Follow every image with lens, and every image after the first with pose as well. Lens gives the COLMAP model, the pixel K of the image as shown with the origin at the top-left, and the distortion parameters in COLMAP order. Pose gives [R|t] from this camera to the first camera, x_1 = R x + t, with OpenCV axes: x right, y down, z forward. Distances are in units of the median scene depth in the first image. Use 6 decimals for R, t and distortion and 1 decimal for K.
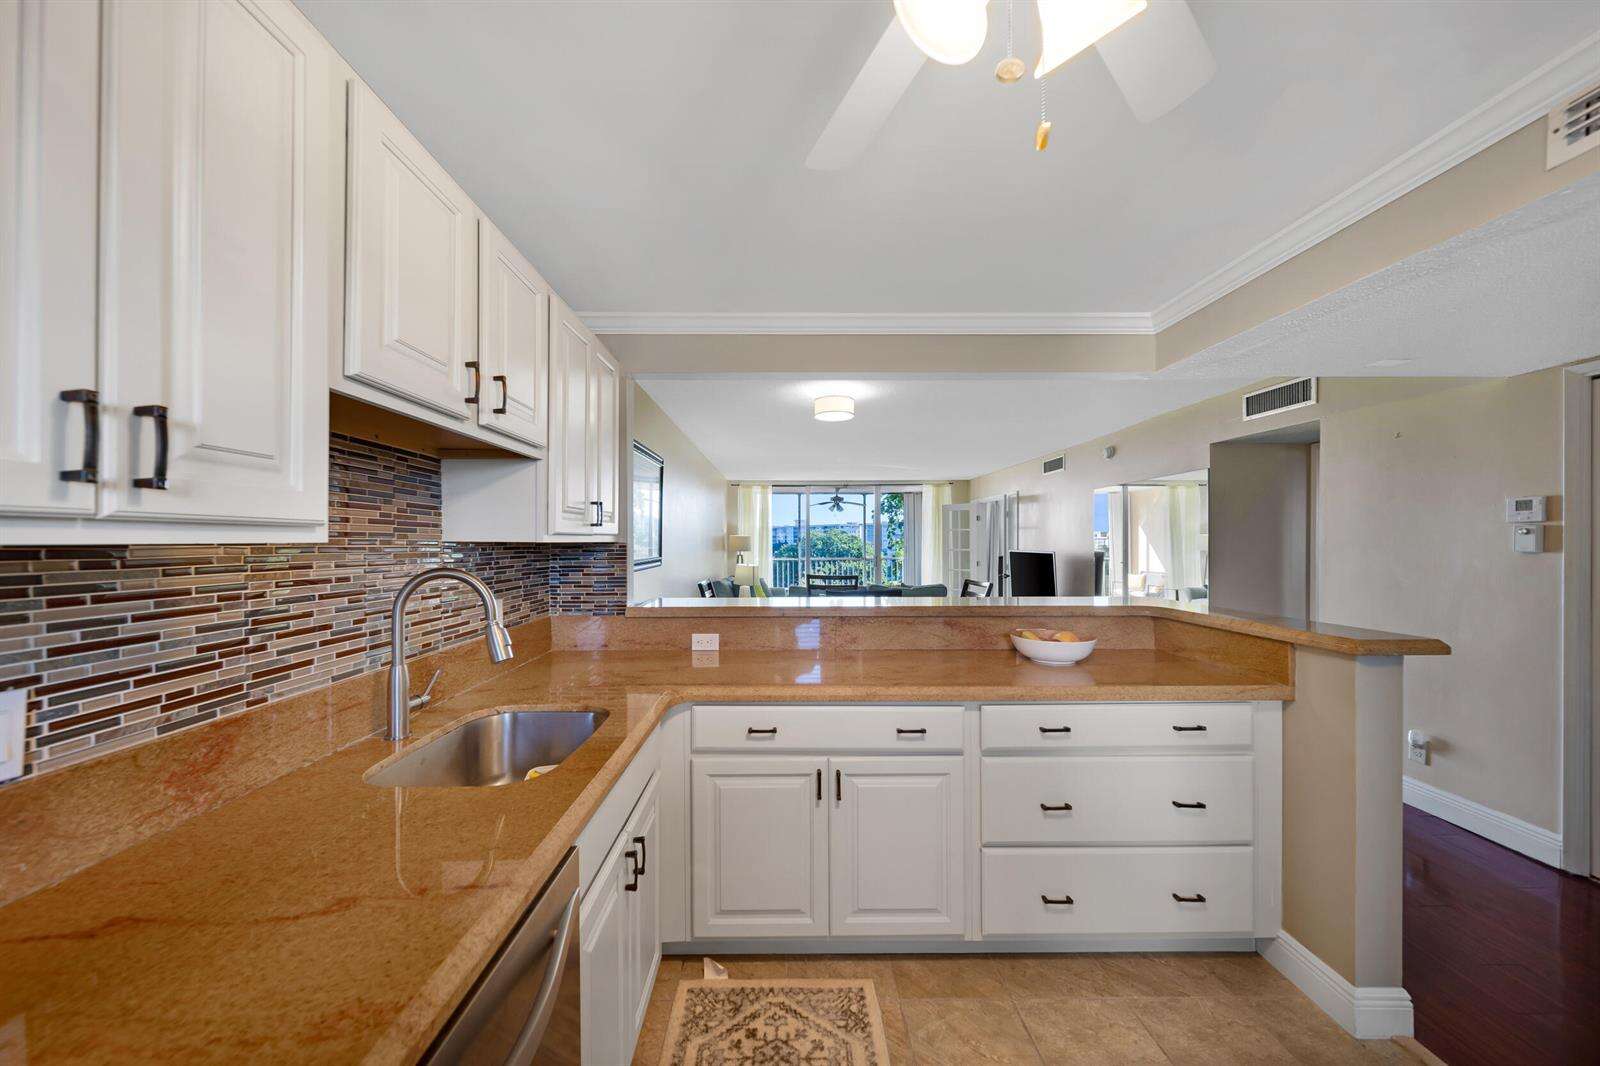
lens RADIAL K [[561.6, 0, 790.5], [0, 561.6, 539.6], [0, 0, 1]] dist [-0.000354, -0.000267]
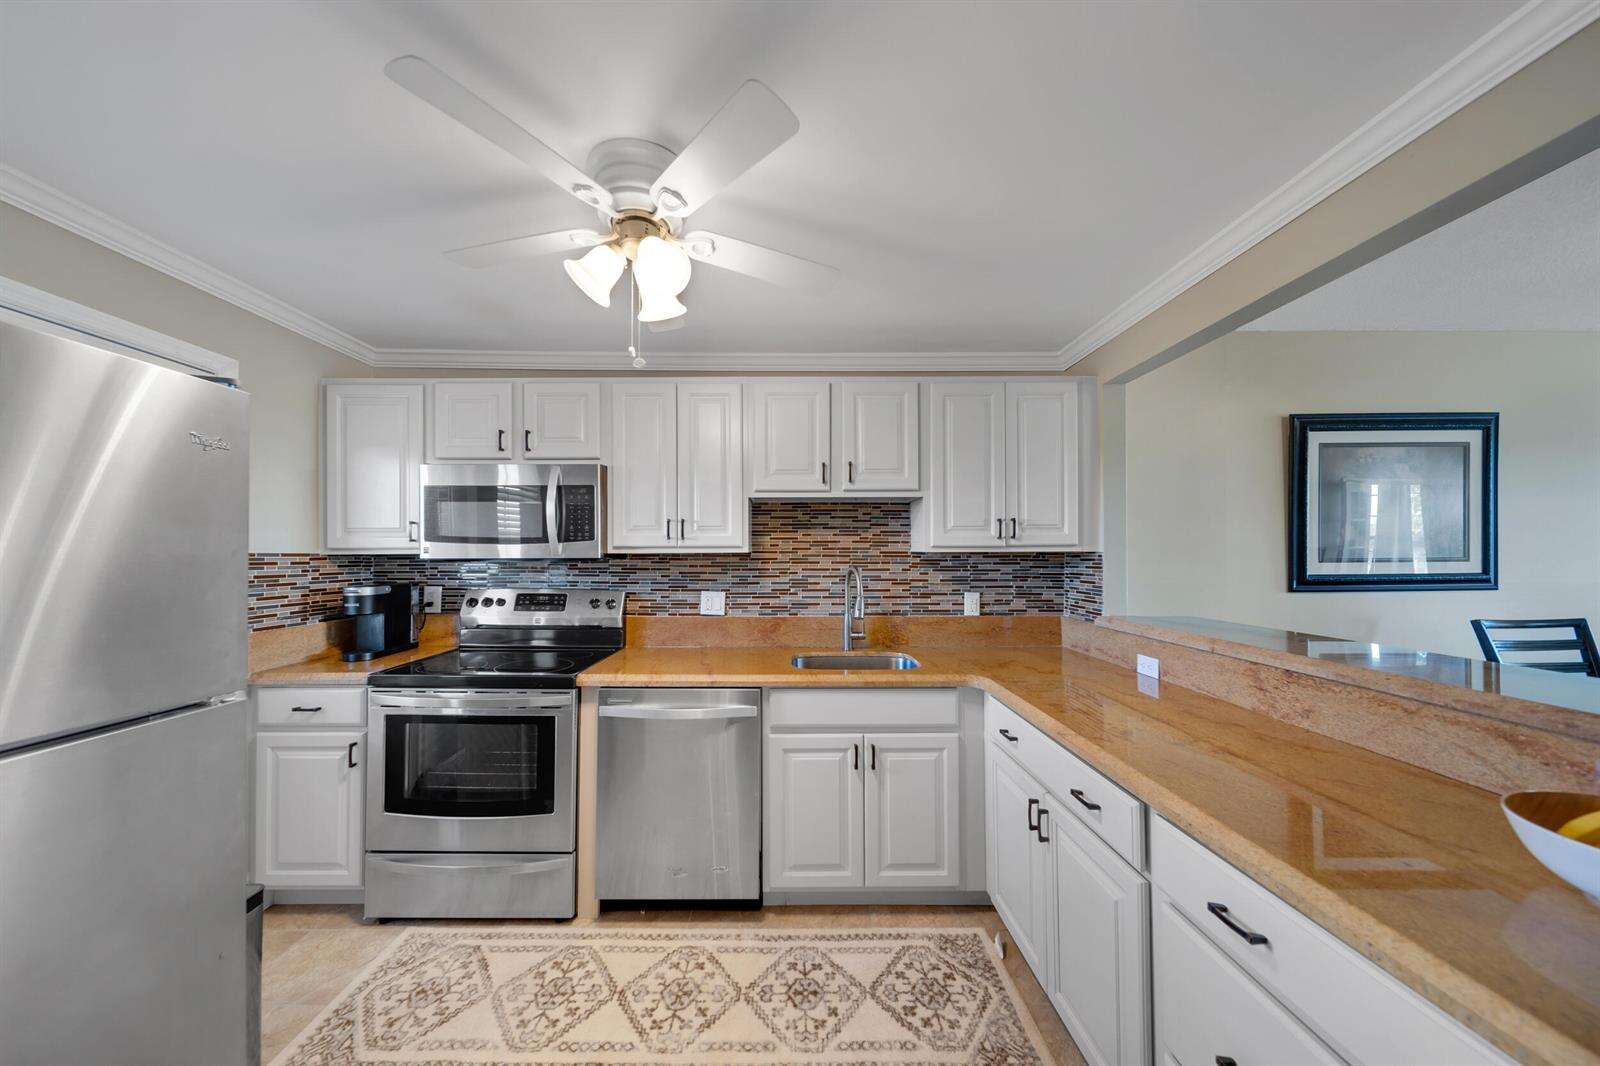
lens RADIAL K [[561.6, 0, 790.5], [0, 561.6, 539.6], [0, 0, 1]] dist [-0.000354, -0.000267]
pose [[-0.003657, -0.024007, -0.999705, 1.521725], [0.006101, 0.999693, -0.024029, 0.008173], [0.999975, -0.006187, -0.003510, 0.936700]]
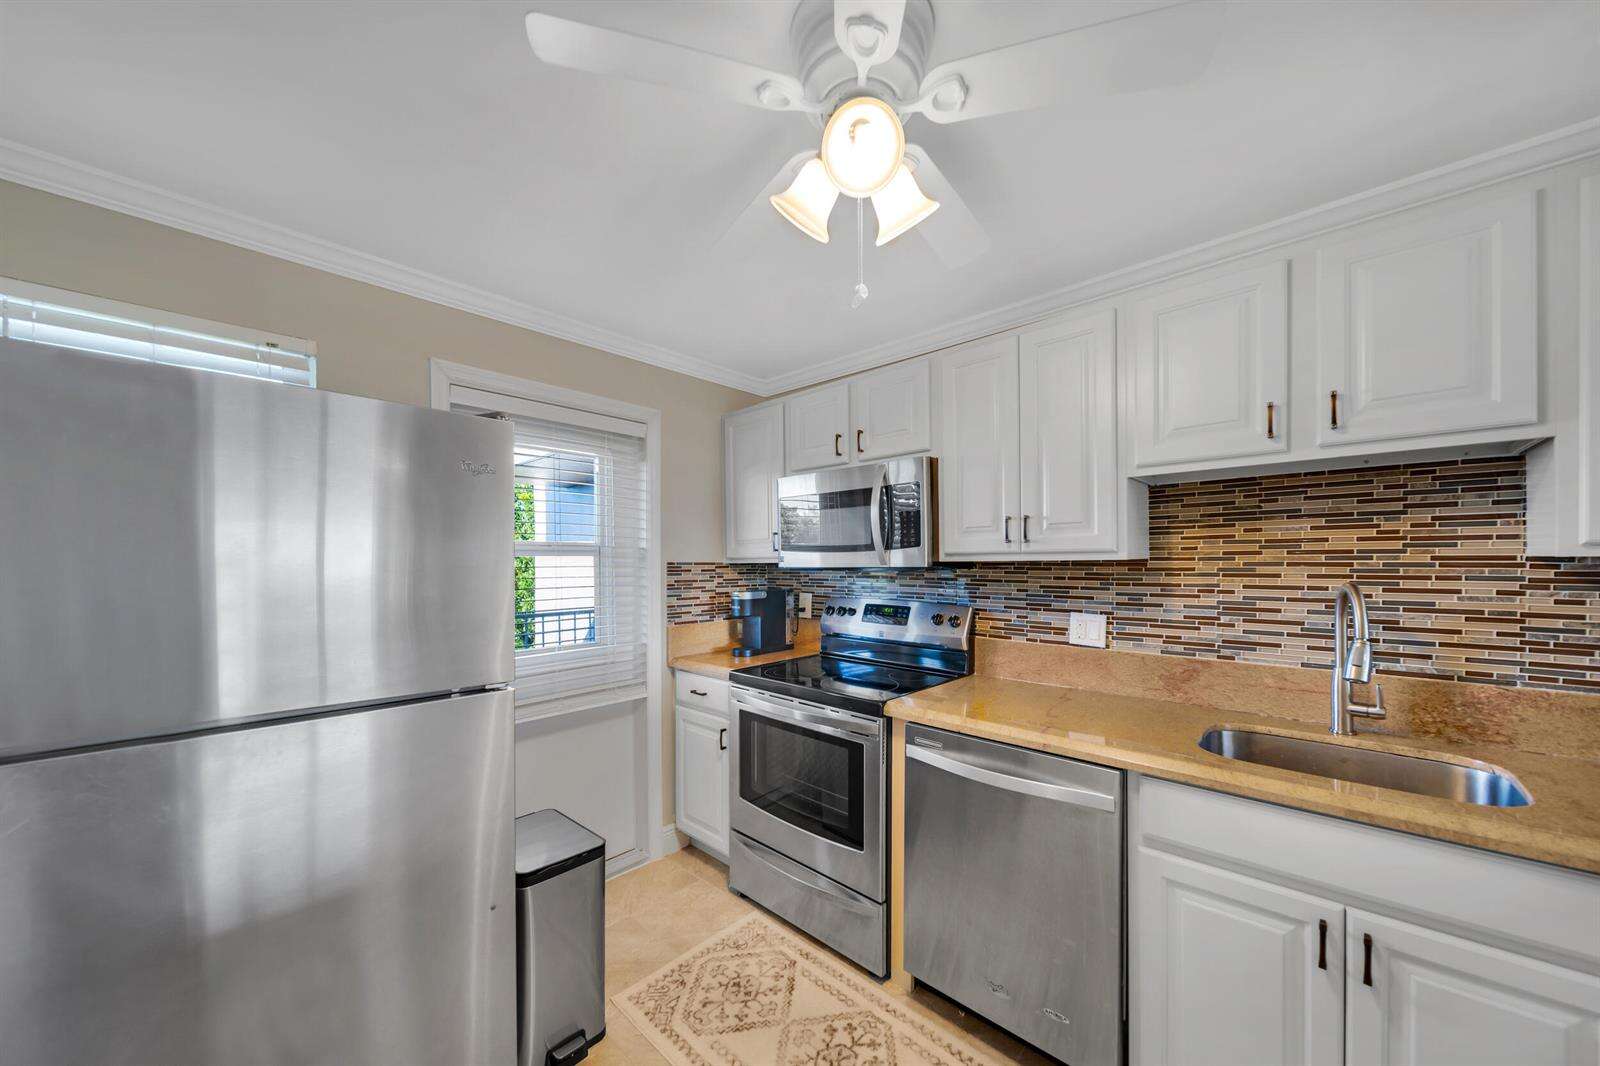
lens RADIAL K [[572.3, 0, 794.5], [0, 572.3, 562.4], [0, 0, 1]] dist [0.000503, -0.000242]
pose [[-0.689470, 0.003932, -0.724304, 1.023426], [0.008621, 0.999959, -0.002777, 0.008431], [0.724263, -0.008159, -0.689476, 1.161842]]
